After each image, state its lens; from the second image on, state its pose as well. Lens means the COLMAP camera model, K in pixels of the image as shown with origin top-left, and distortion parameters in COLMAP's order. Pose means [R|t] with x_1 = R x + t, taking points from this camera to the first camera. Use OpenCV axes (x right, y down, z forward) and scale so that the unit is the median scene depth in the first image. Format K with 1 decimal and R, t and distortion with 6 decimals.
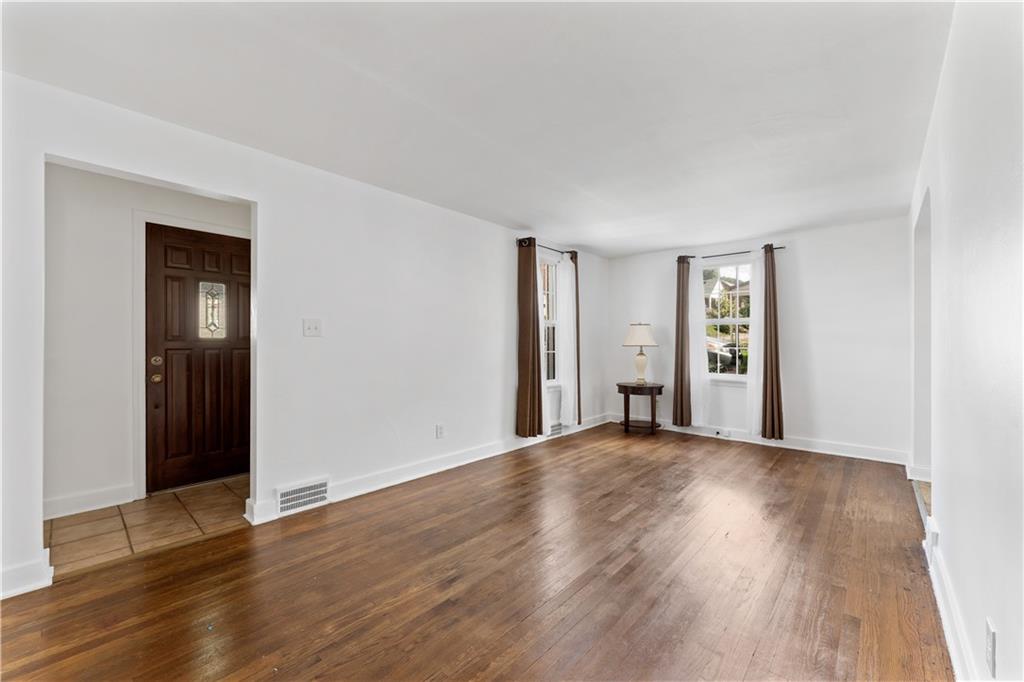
lens RADIAL K [[401.1, 0, 512.0], [0, 401.1, 341.0], [0, 0, 1]] dist [-0.000234, -0.000017]
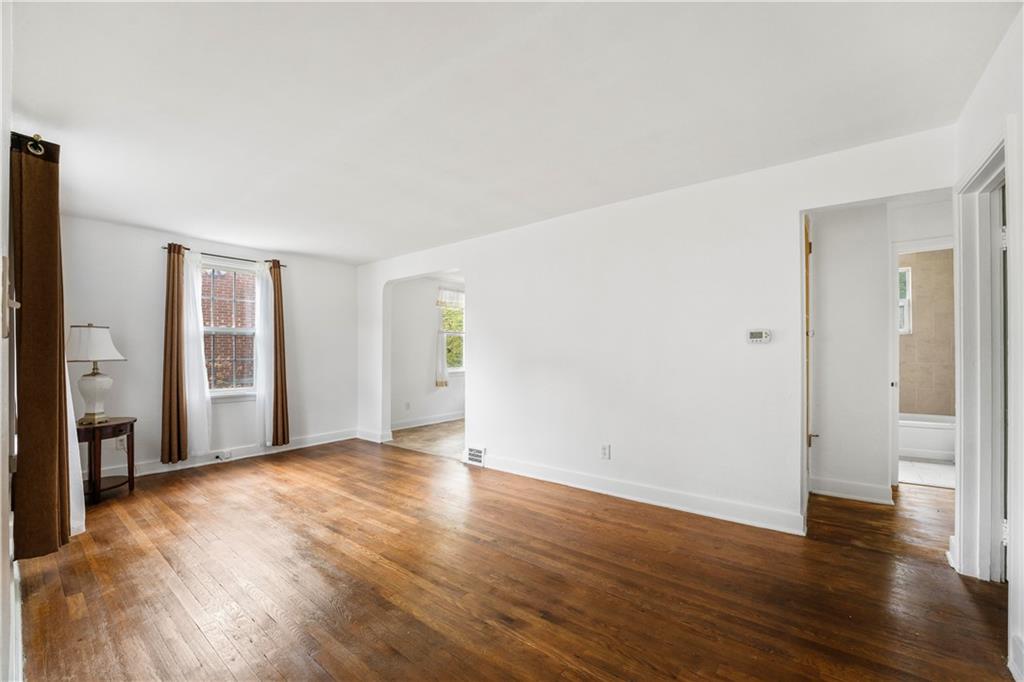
lens RADIAL K [[418.4, 0, 509.4], [0, 418.4, 348.7], [0, 0, 1]] dist [-0.028479, 0.000098]
pose [[-0.058657, 0.004559, 0.998268, -0.480433], [0.006108, 0.999972, -0.004208, -0.001240], [-0.998260, 0.005851, -0.058683, 0.470305]]
